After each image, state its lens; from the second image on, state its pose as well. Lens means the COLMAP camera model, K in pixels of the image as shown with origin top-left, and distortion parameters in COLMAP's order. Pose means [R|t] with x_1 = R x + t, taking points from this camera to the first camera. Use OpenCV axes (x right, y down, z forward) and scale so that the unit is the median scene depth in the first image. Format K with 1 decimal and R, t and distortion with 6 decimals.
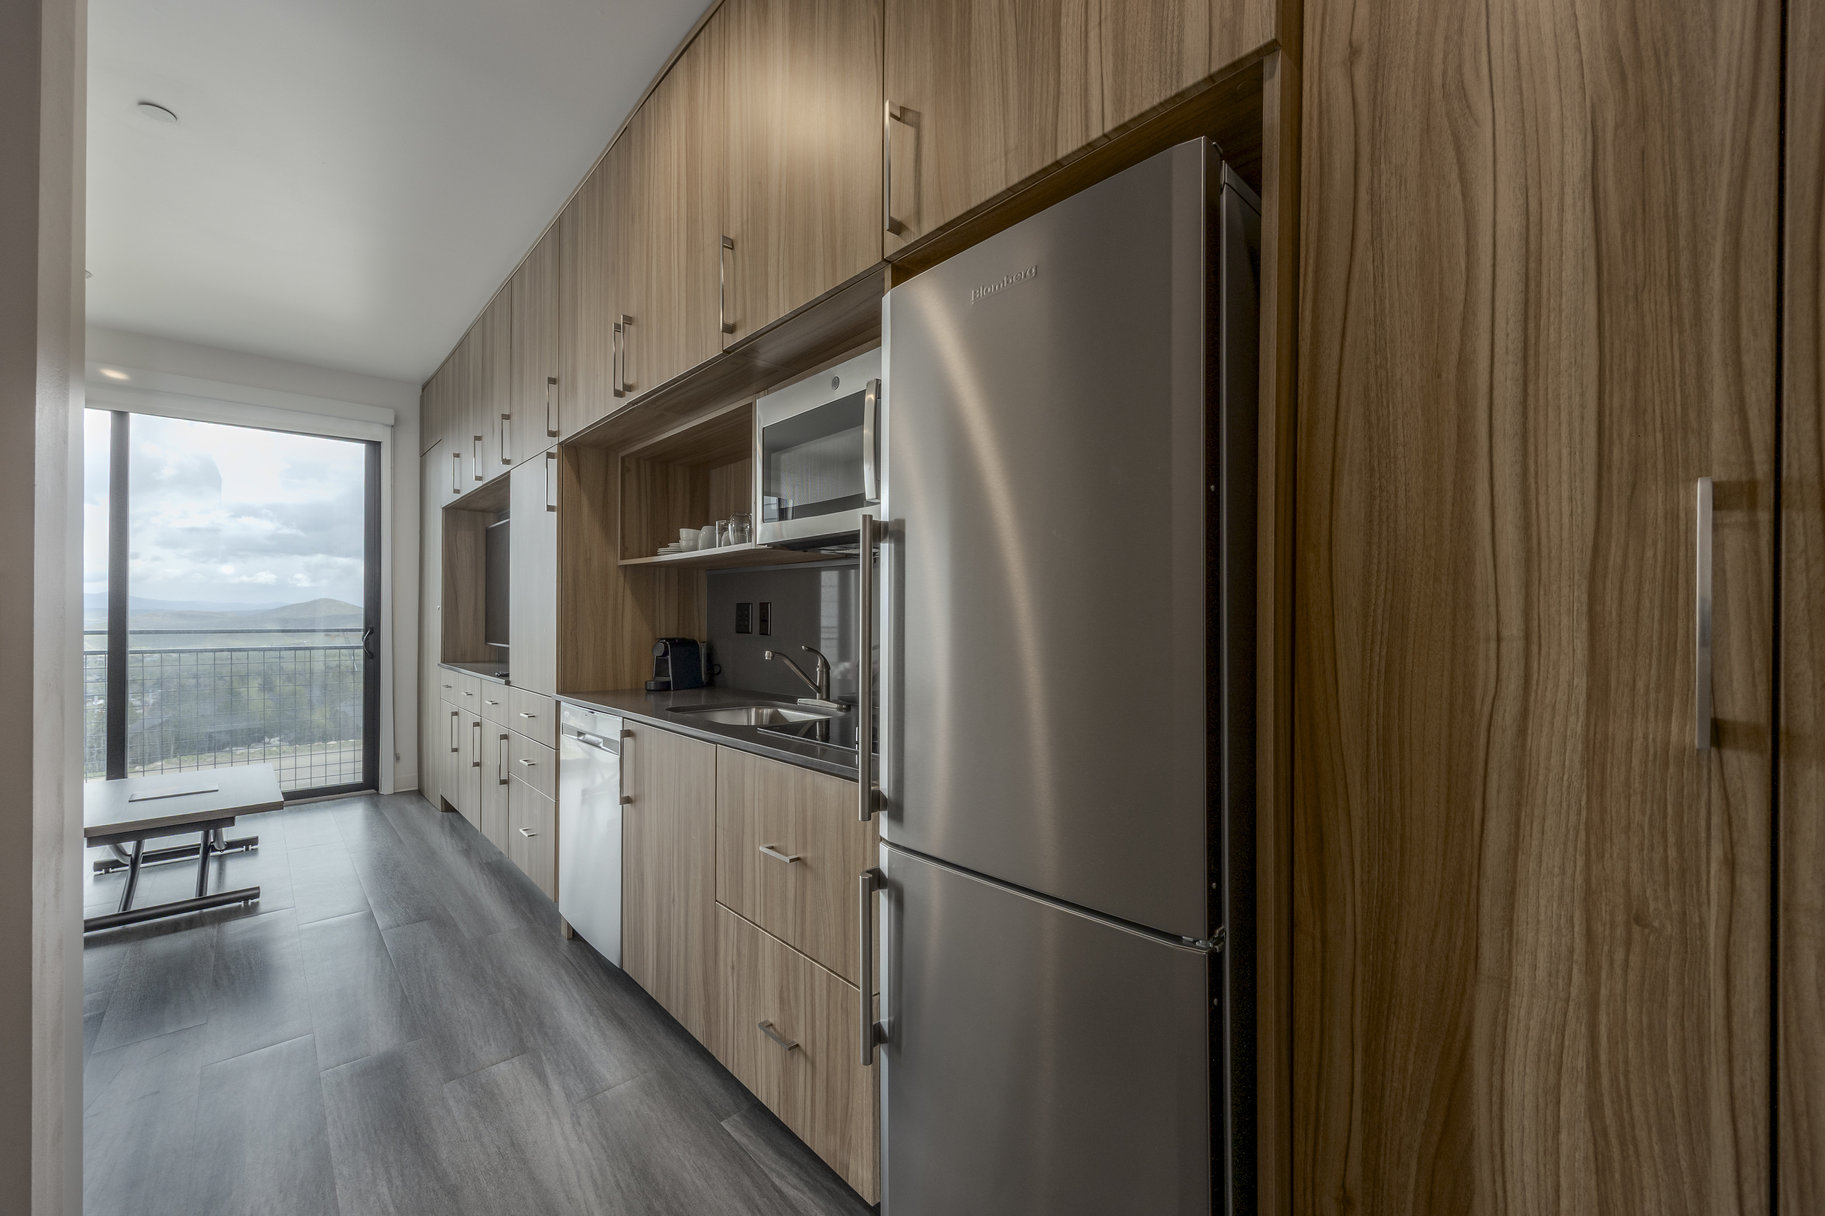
lens RADIAL K [[726.1, 0, 920.0], [0, 726.1, 611.6], [0, 0, 1]] dist [-0.009500, -0.000012]
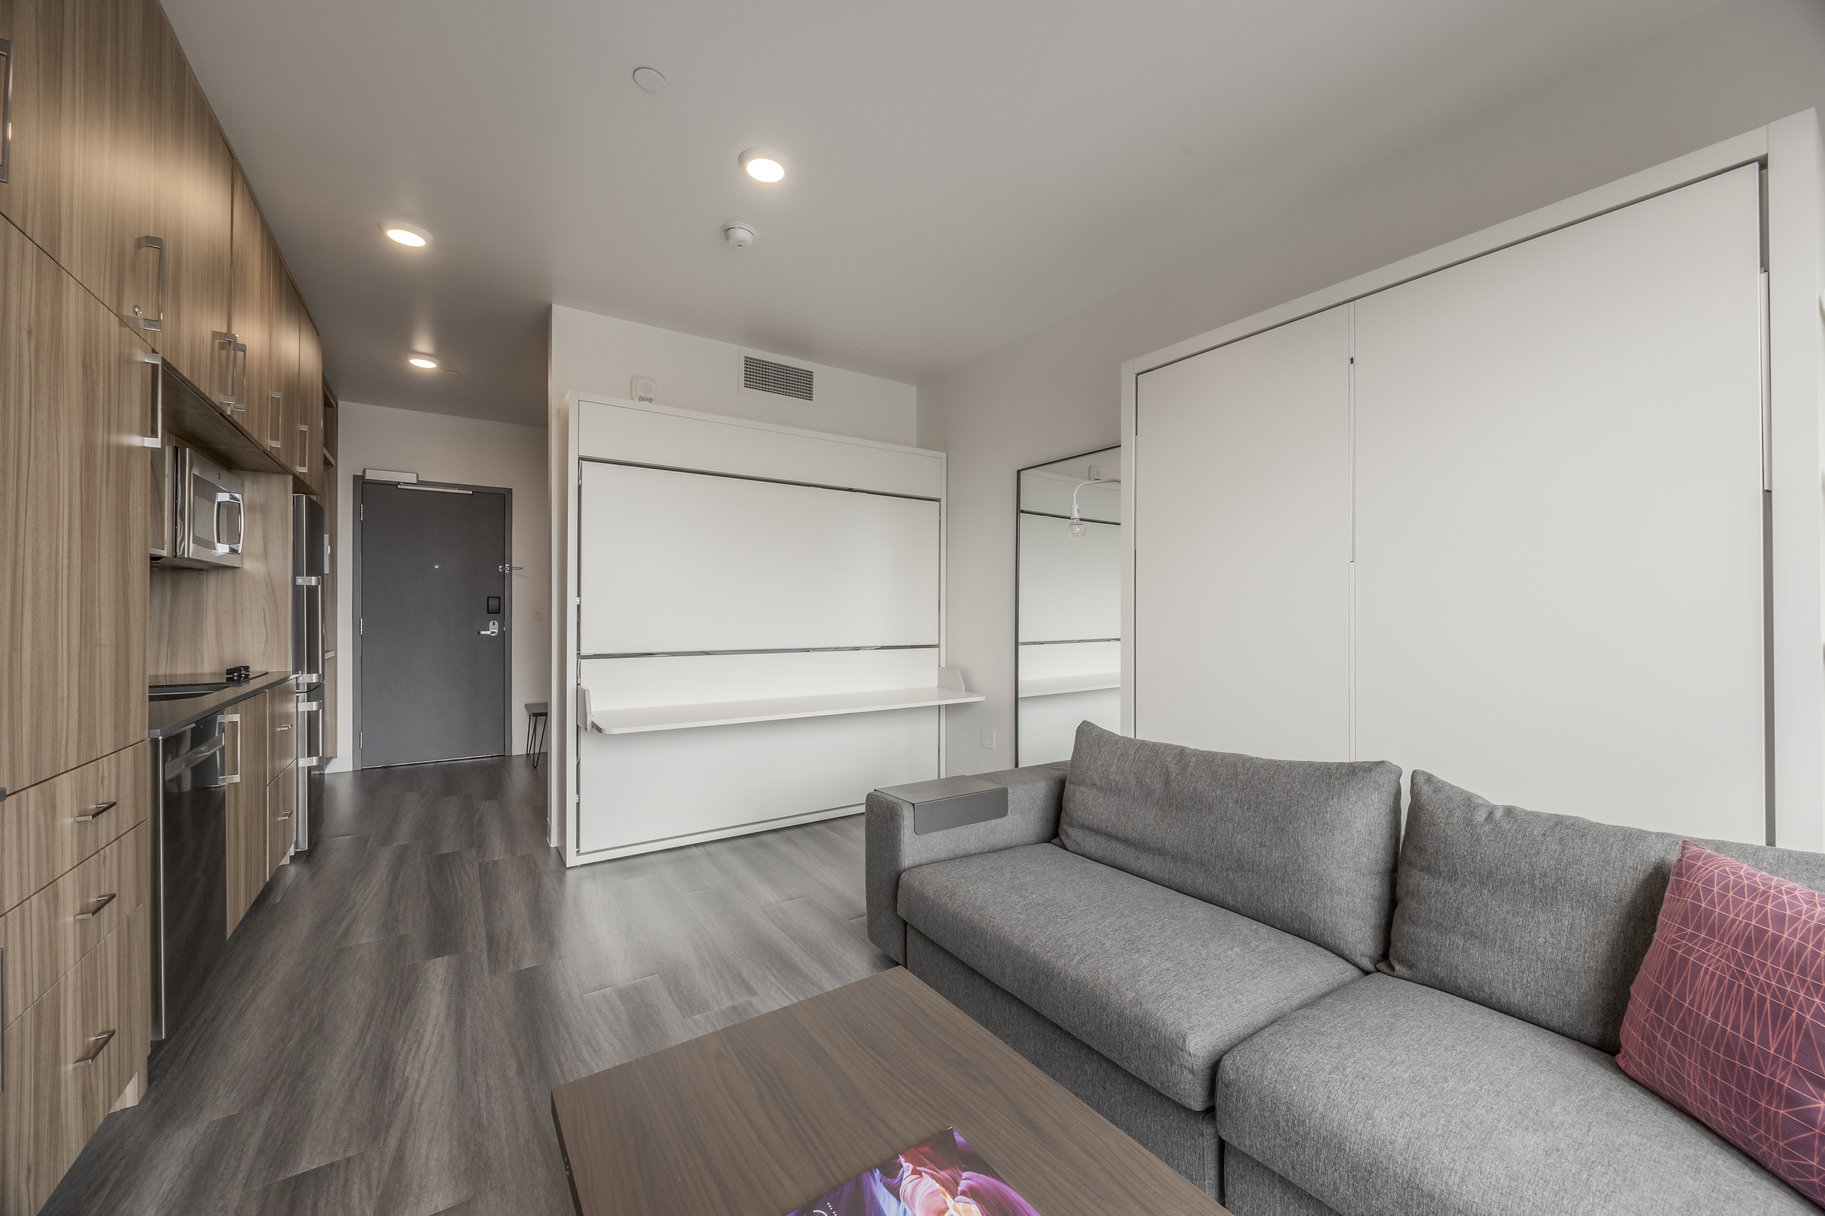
lens RADIAL K [[687.8, 0, 926.2], [0, 687.8, 612.0], [0, 0, 1]] dist [-0.000825, 0.000048]
pose [[-0.989934, -0.005296, 0.141433, -1.170634], [-0.006423, 0.999951, -0.007511, 0.005036], [-0.141386, -0.008344, -0.989919, 1.383062]]
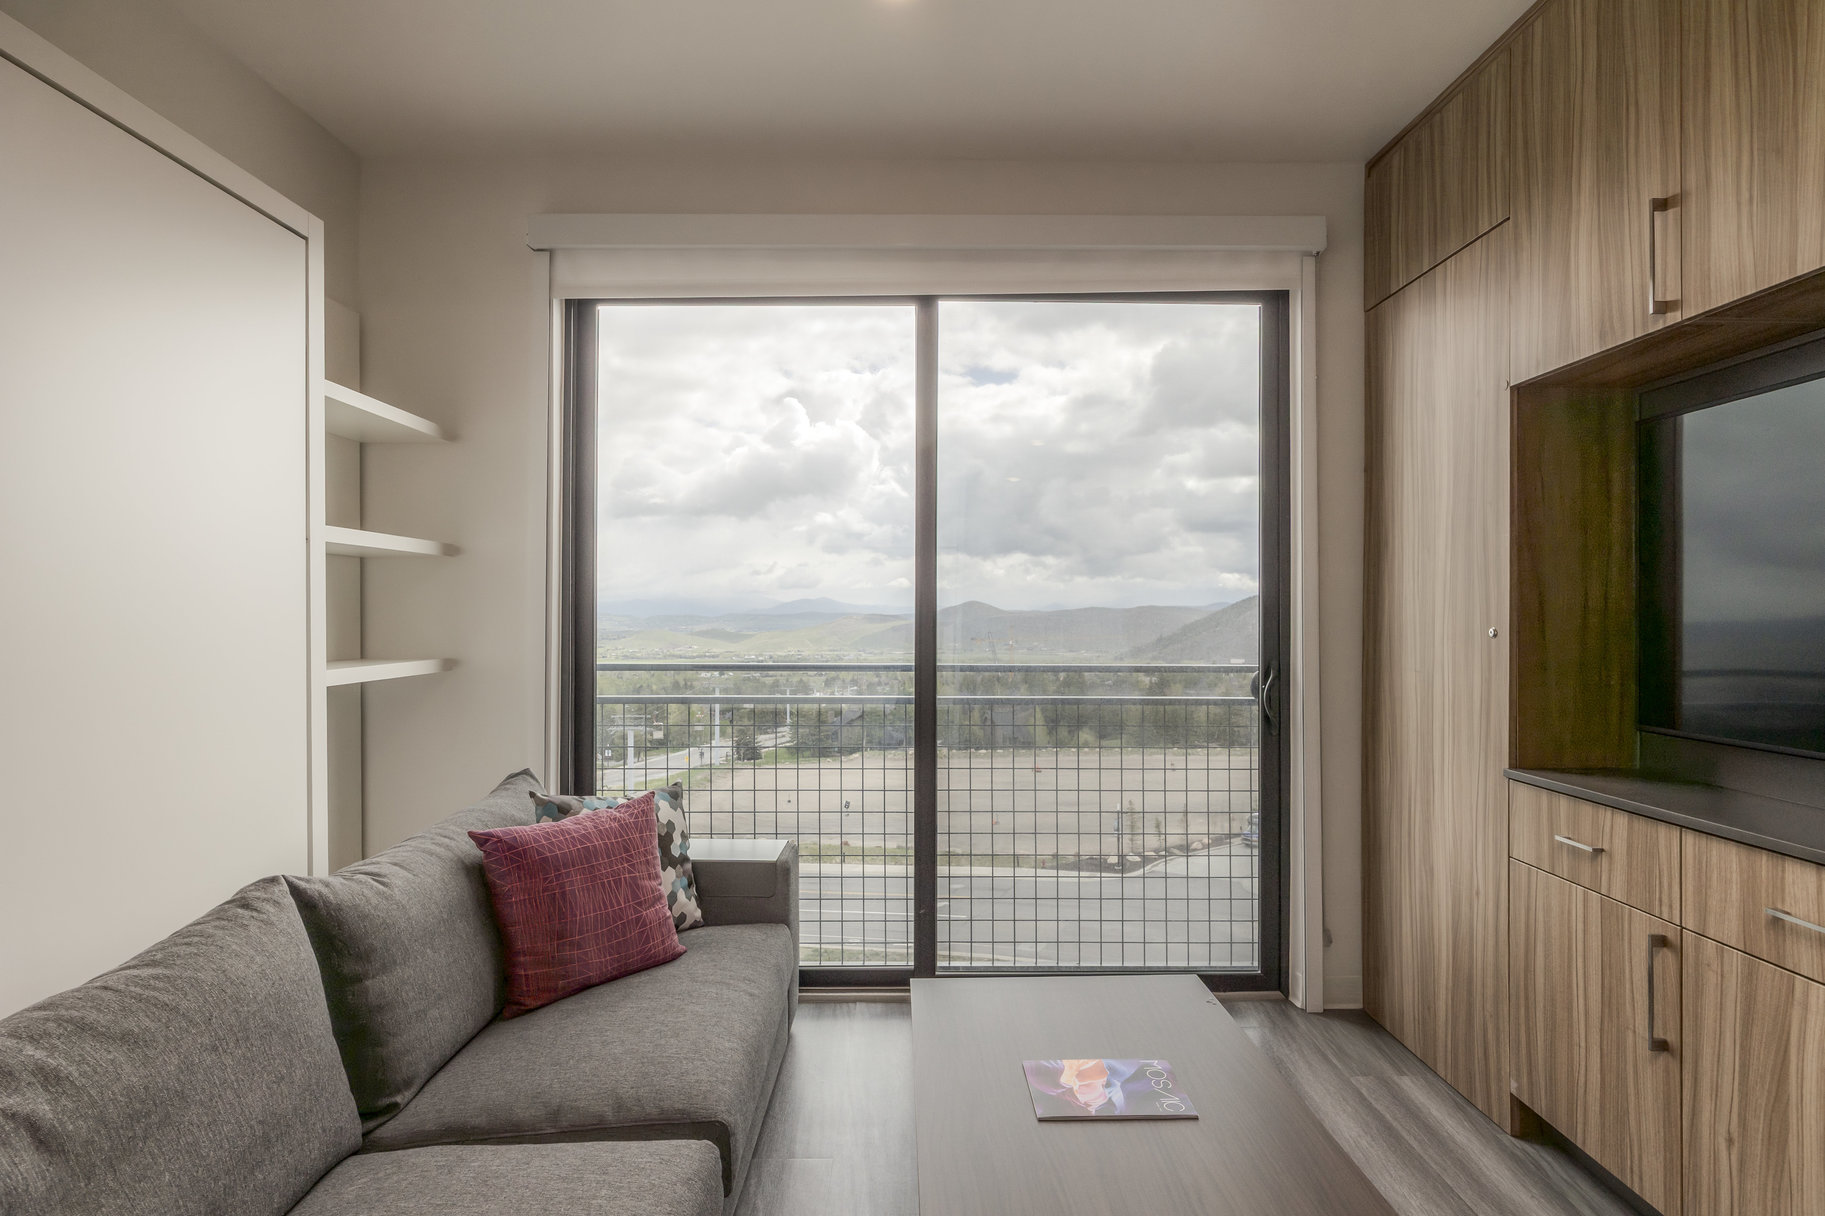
lens RADIAL K [[971.2, 0, 912.2], [0, 971.2, 613.3], [0, 0, 1]] dist [-0.001178, -0.001079]
pose [[0.732277, -0.003930, -0.680996, -0.806702], [0.005932, 0.999982, 0.000609, -0.026809], [0.680982, -0.004486, 0.732287, 0.563663]]
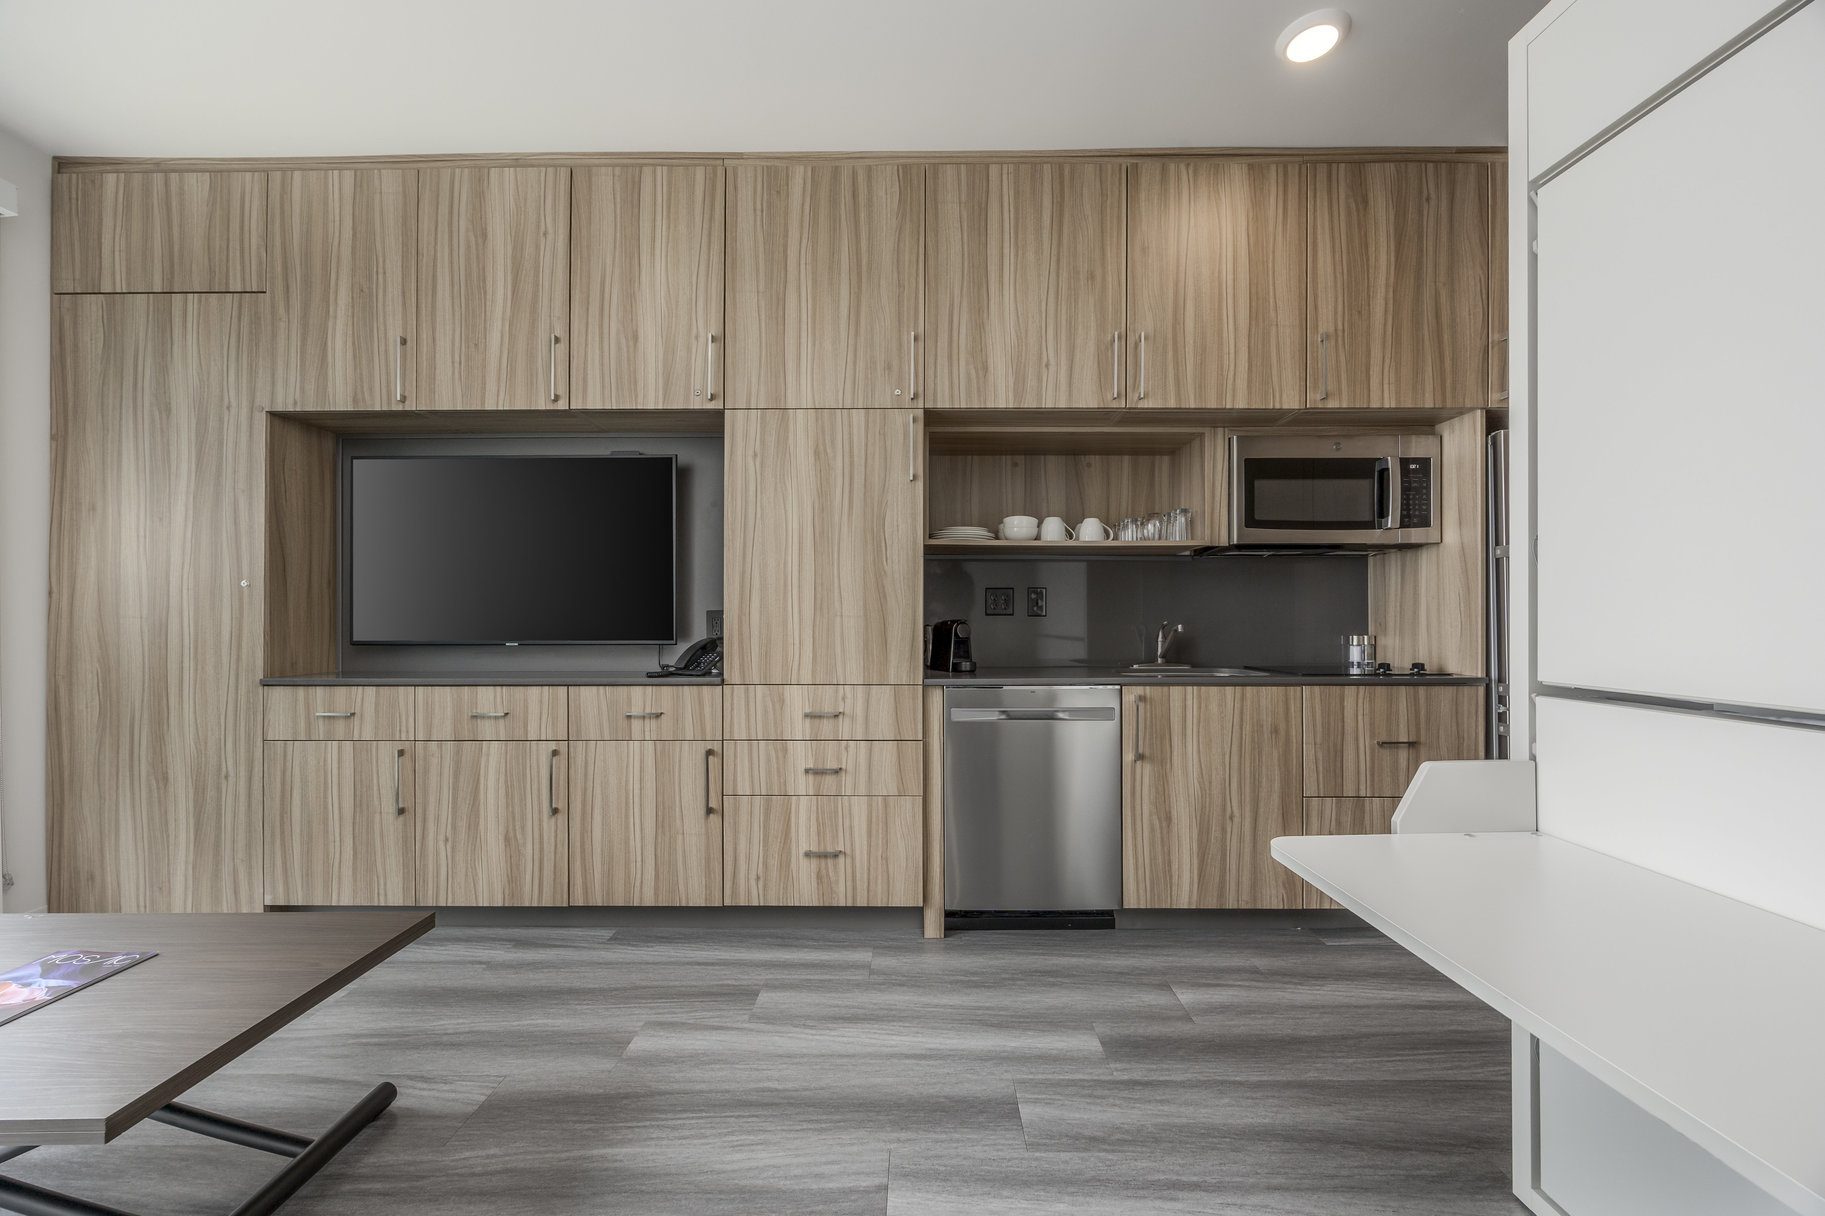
lens RADIAL K [[702.6, 0, 919.7], [0, 702.6, 613.1], [0, 0, 1]] dist [-0.002845, -0.000439]
pose [[0.688435, -0.000350, 0.725298, -1.058727], [-0.003700, 0.999985, 0.003994, 0.021851], [-0.725289, -0.005433, 0.688424, 0.356377]]
